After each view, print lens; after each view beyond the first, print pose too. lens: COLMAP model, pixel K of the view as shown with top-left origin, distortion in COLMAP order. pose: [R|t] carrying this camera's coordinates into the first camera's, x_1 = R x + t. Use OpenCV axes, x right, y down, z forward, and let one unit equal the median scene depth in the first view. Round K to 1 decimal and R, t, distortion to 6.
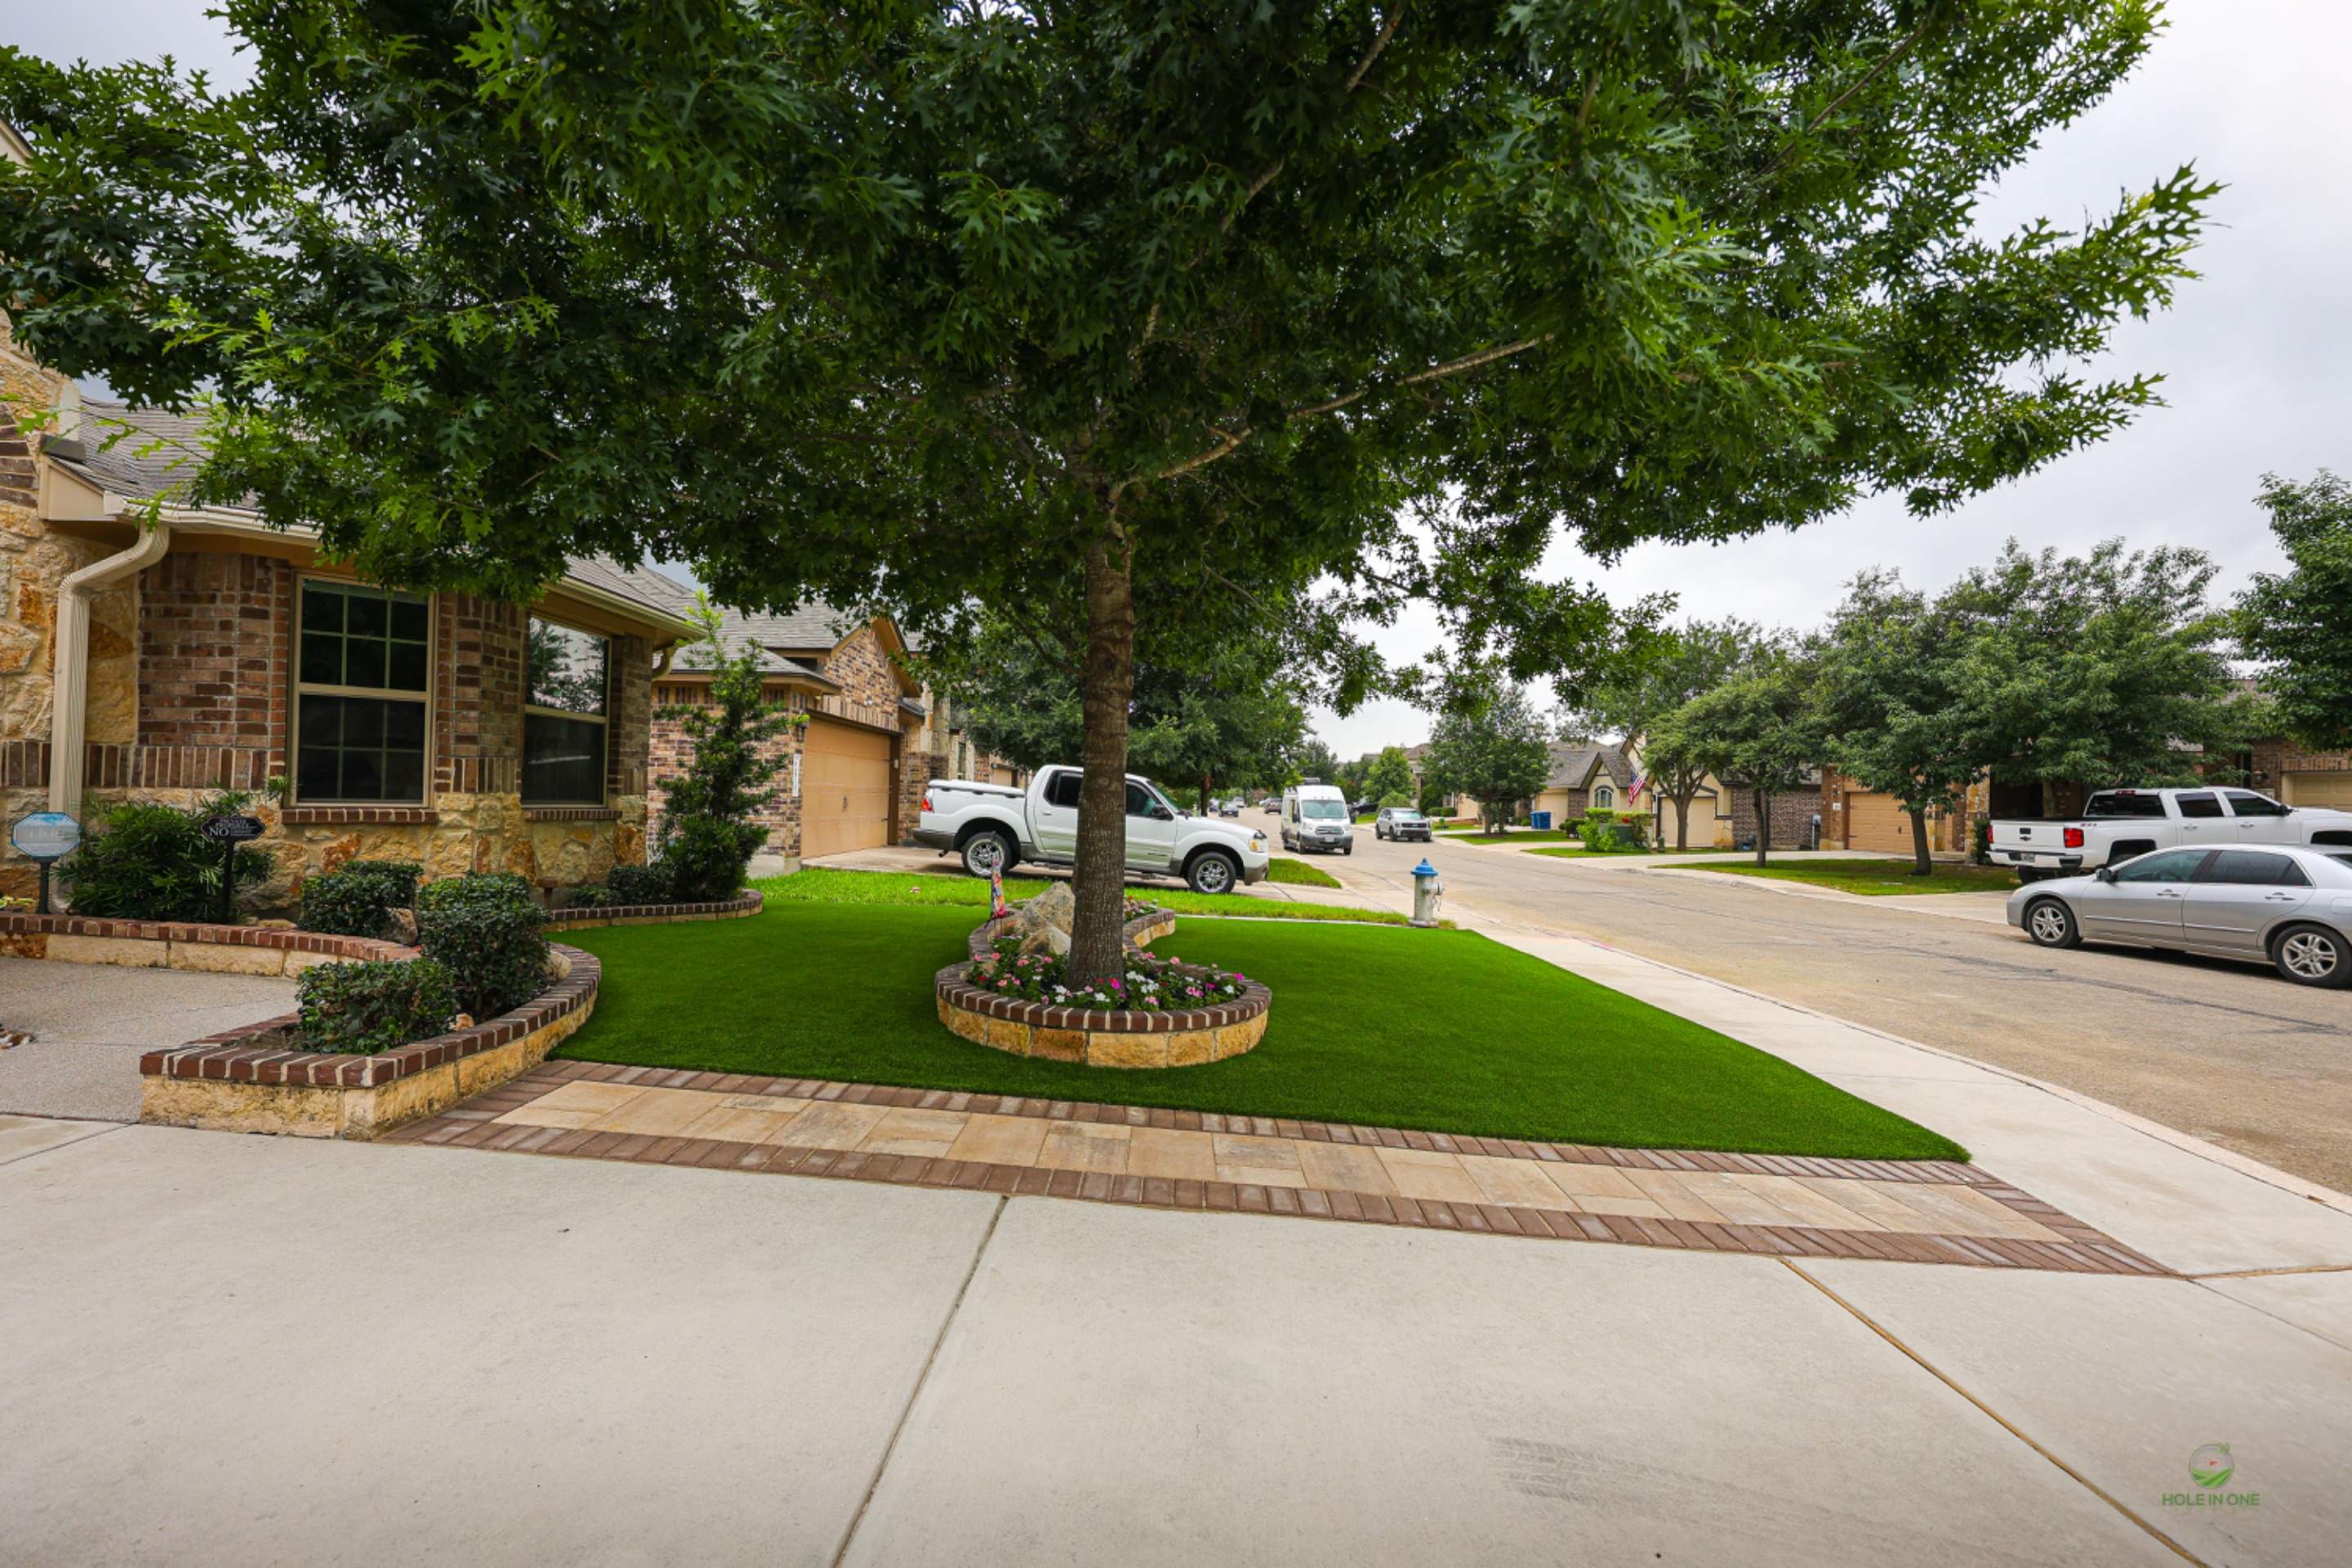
lens RADIAL K [[950.6, 0, 1161.8], [0, 950.6, 789.6], [0, 0, 1]] dist [0.006944, -0.001359]
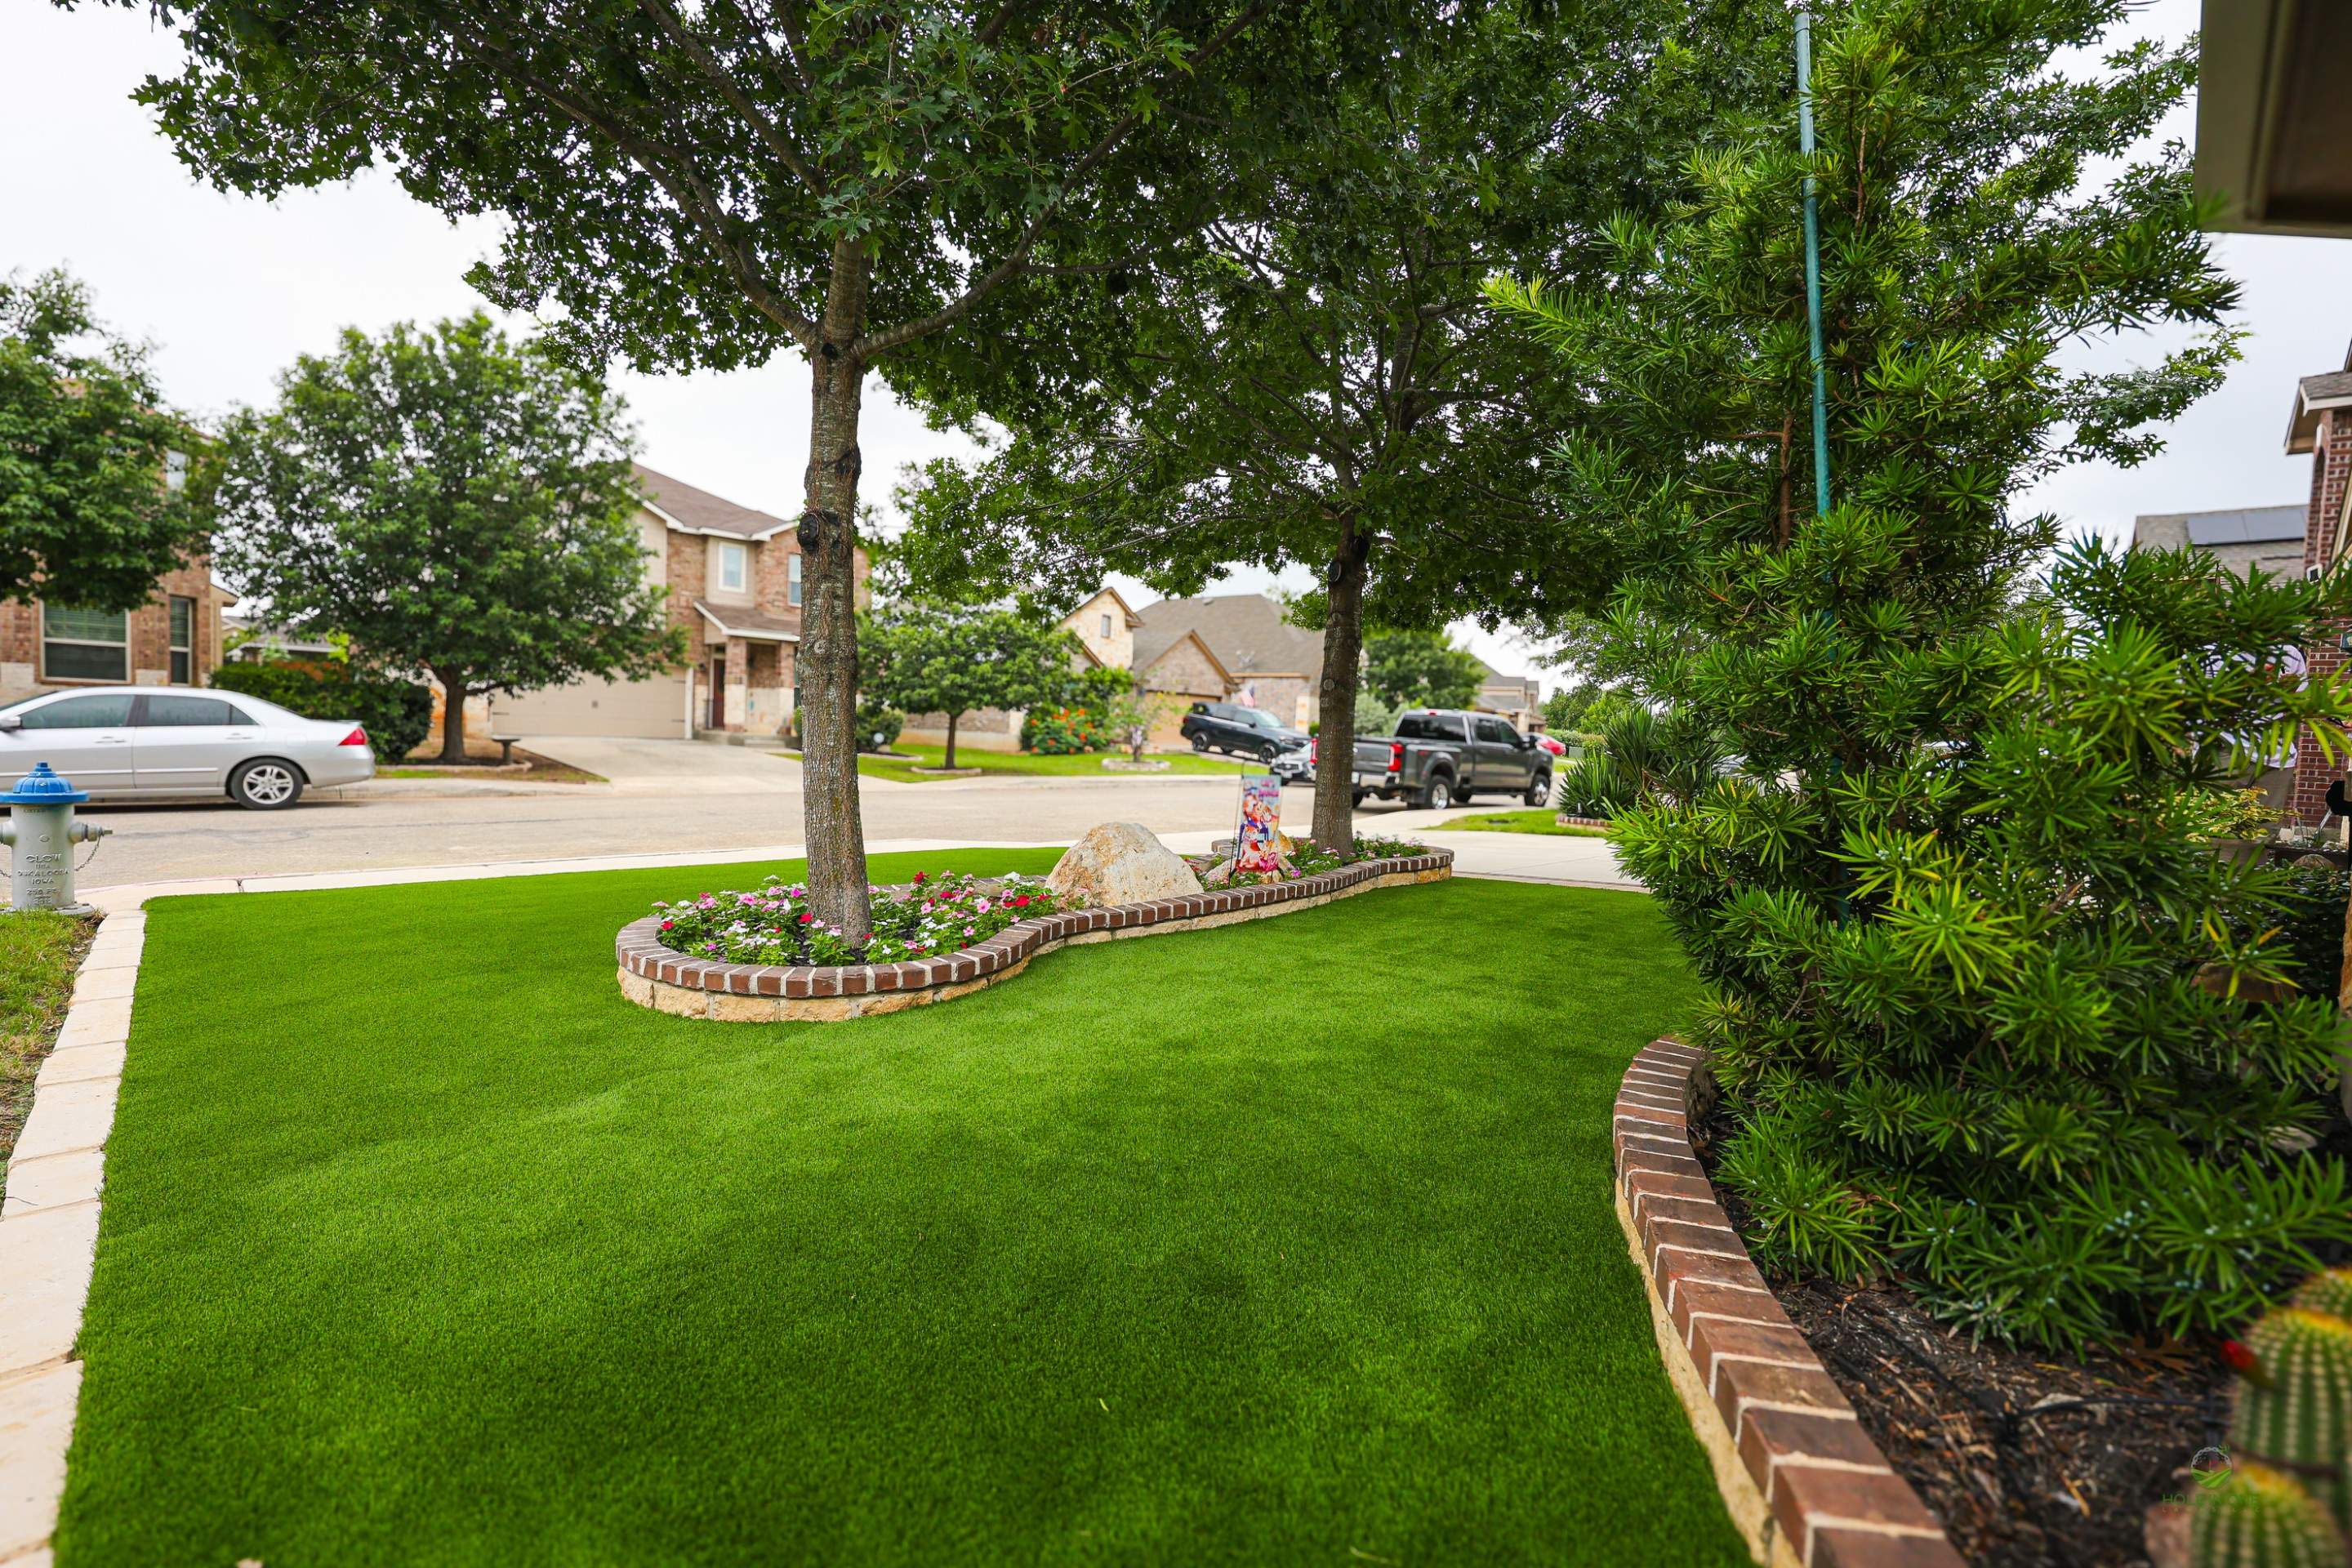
lens RADIAL K [[1010.8, 0, 1159.9], [0, 1010.8, 786.4], [0, 0, 1]] dist [0.003146, -0.000418]
pose [[-0.716140, -0.088680, 0.692300, -0.470148], [-0.067707, 0.996044, 0.057548, 0.029924], [-0.694665, -0.005661, -0.719311, 1.175427]]
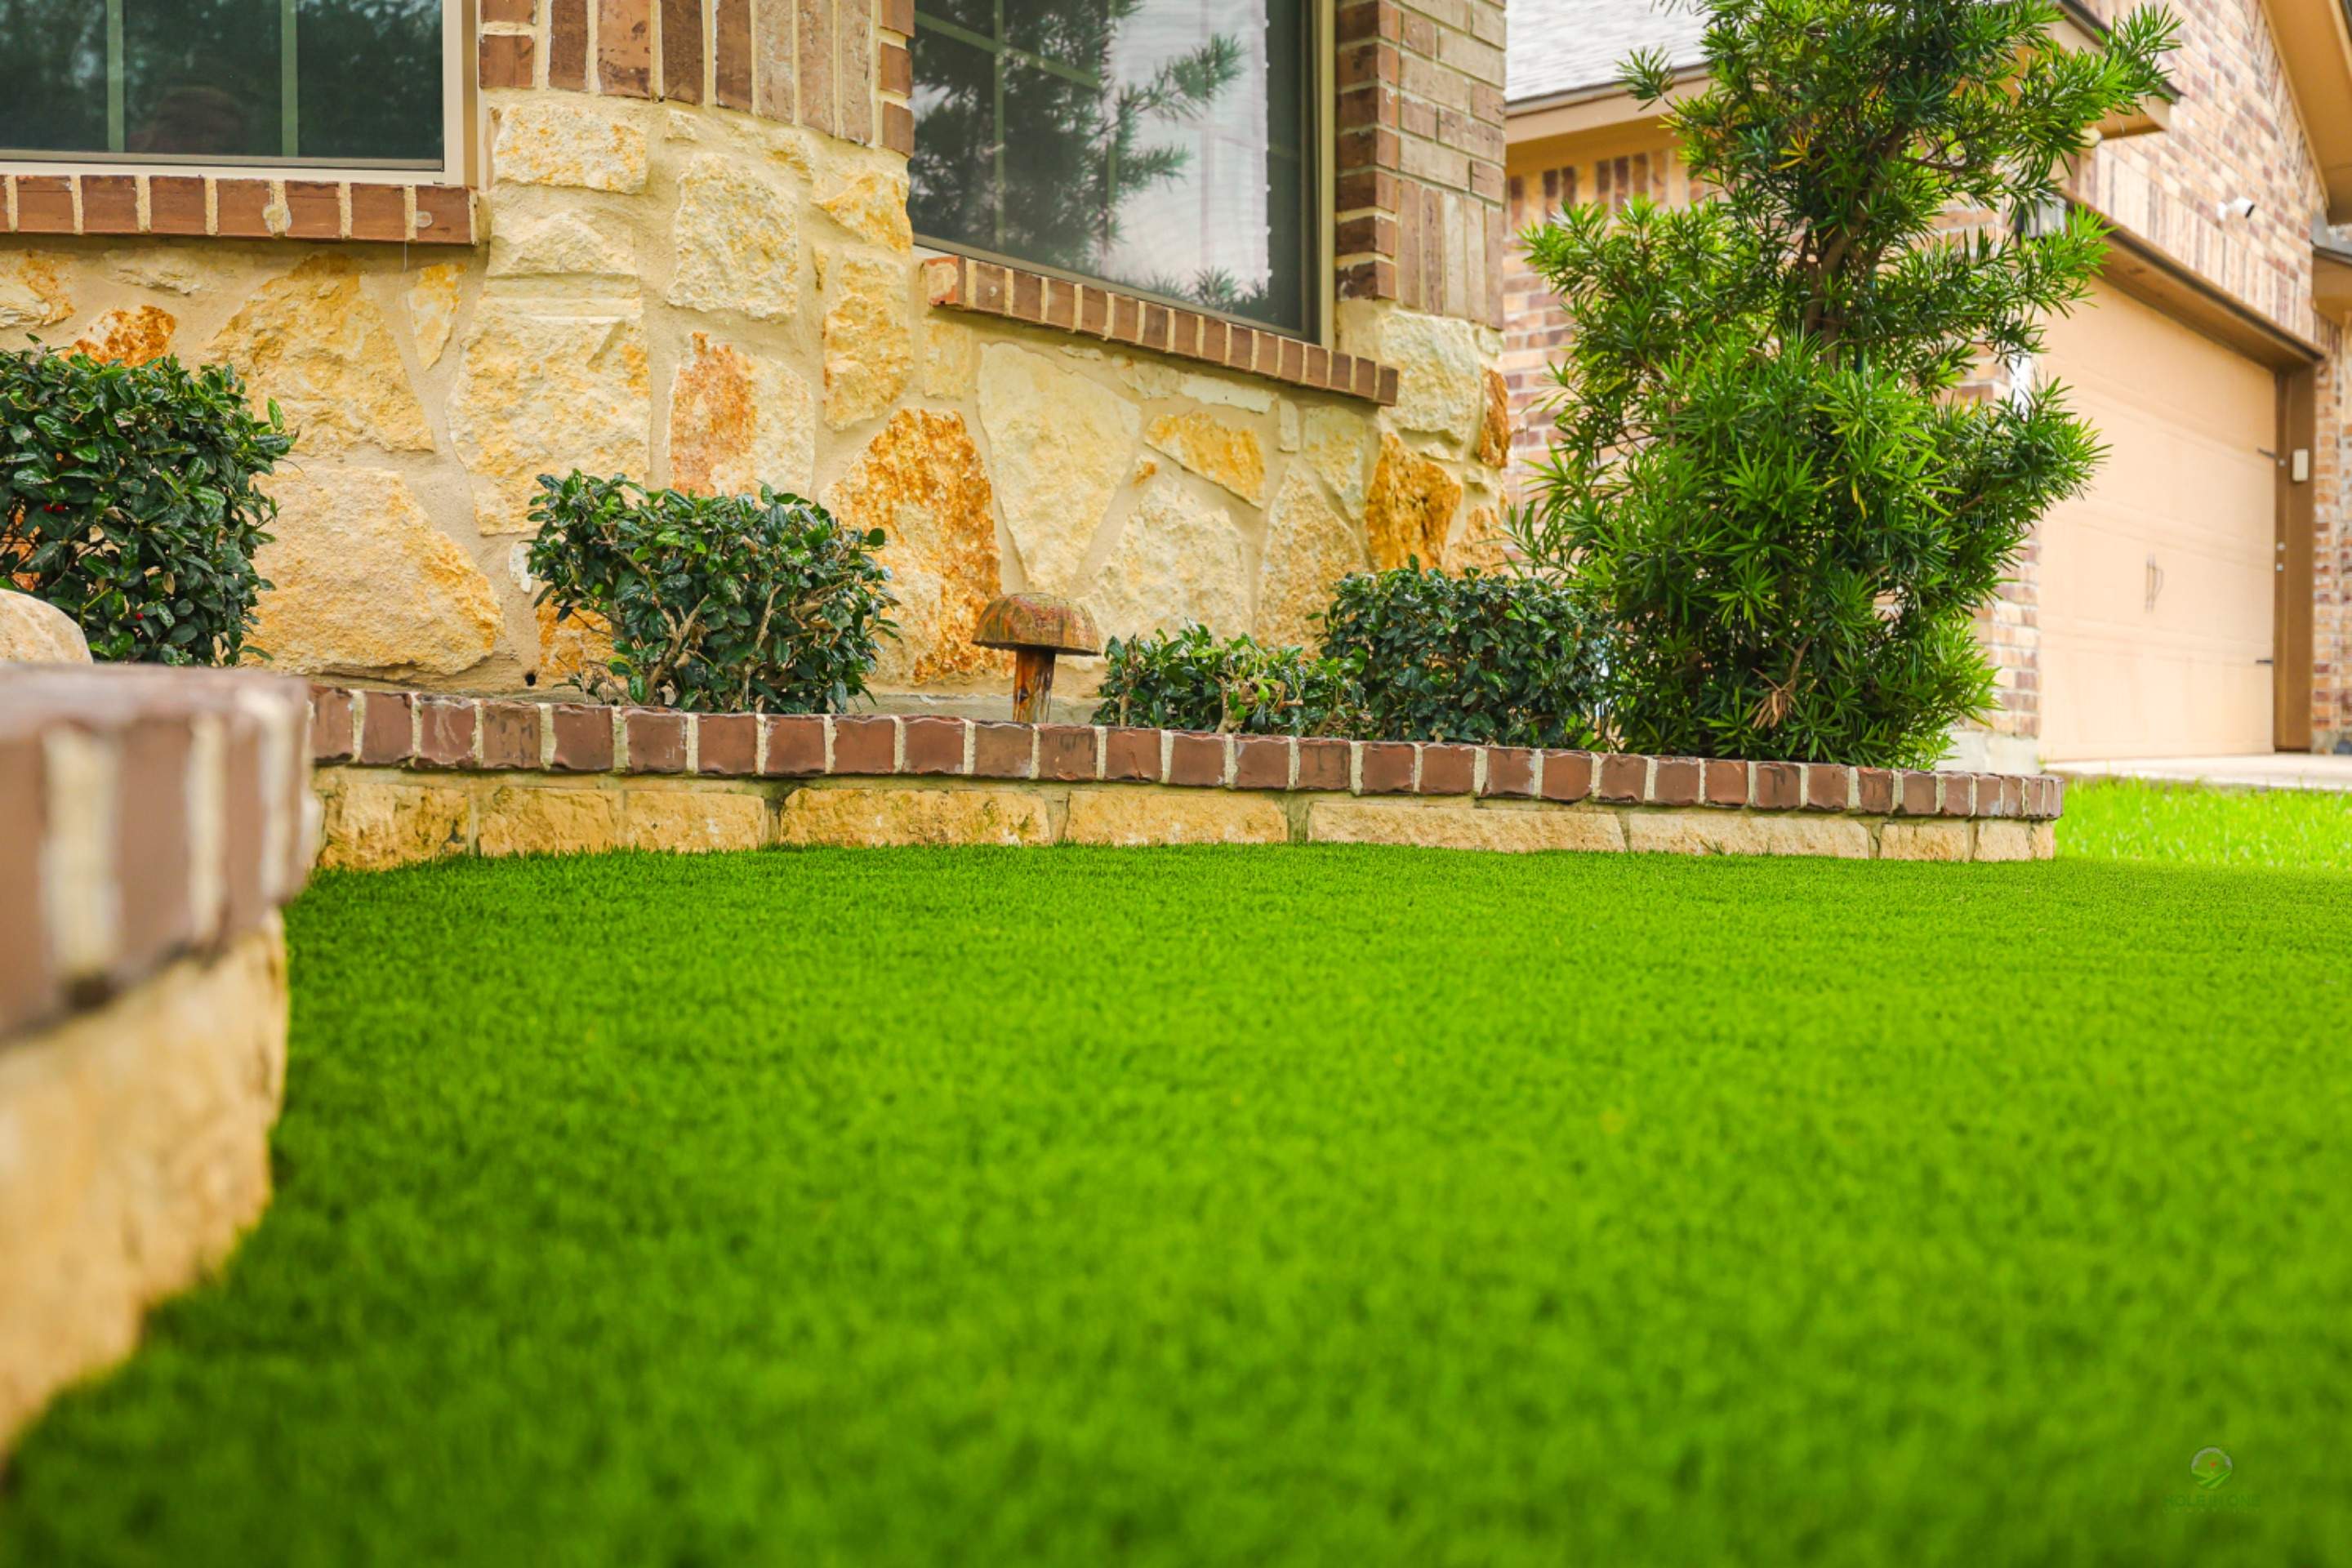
lens RADIAL K [[2246.5, 0, 1178.8], [0, 2246.5, 775.4], [0, 0, 1]] dist [-0.003194, 0.000000]
pose [[0.793339, -0.015746, -0.608576, -0.280444], [0.028390, 0.999535, 0.011148, 0.098229], [0.608118, -0.026121, 0.793417, 0.530493]]
